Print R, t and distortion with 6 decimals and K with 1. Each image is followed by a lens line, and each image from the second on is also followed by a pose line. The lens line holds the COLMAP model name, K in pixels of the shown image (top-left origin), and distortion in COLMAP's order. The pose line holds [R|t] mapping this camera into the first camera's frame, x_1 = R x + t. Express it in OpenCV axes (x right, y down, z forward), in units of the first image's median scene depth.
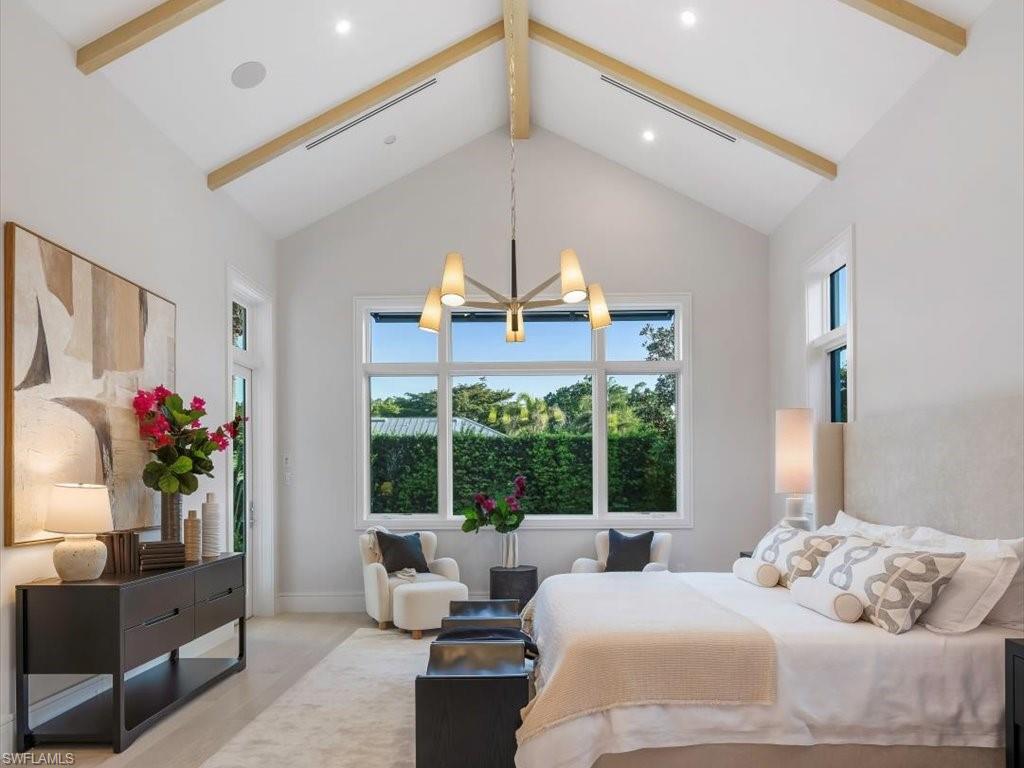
lens RADIAL K [[702.2, 0, 511.7], [0, 702.2, 470.2], [0, 0, 1]] dist [-0.008381, -0.006409]
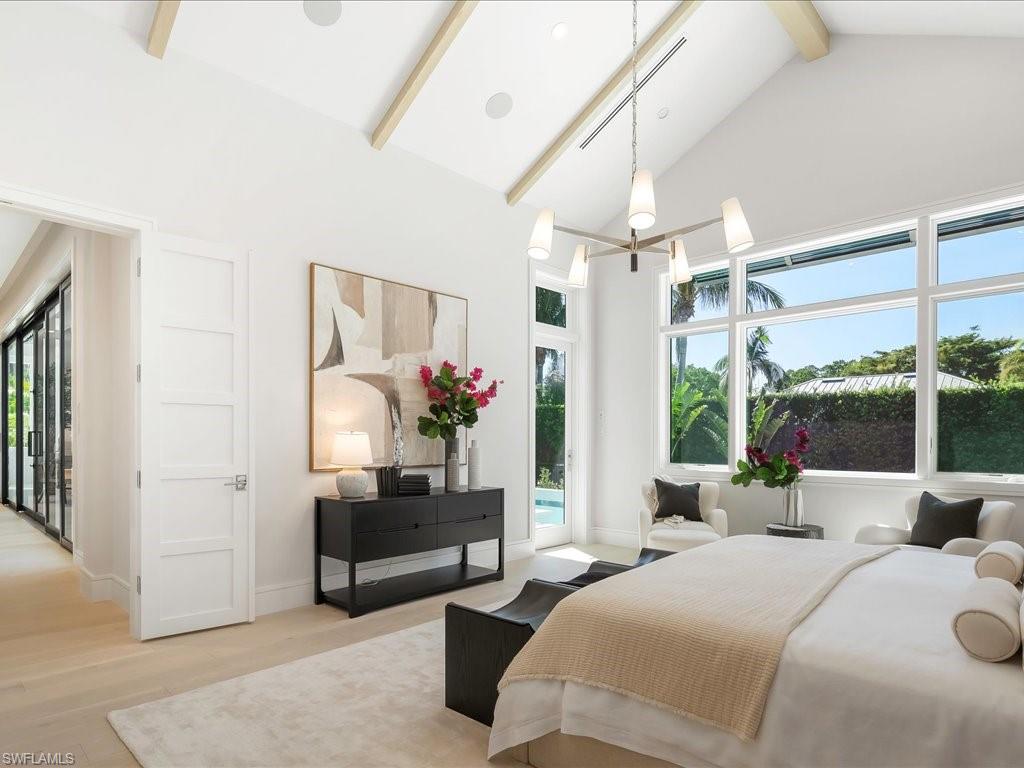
lens RADIAL K [[582.4, 0, 513.4], [0, 582.4, 439.2], [0, 0, 1]] dist [-0.000390, -0.000188]
pose [[0.739581, 0.008315, -0.673016, 0.367213], [0.003732, 0.999858, 0.016453, 0.012946], [0.673057, -0.014680, 0.739445, 0.256967]]
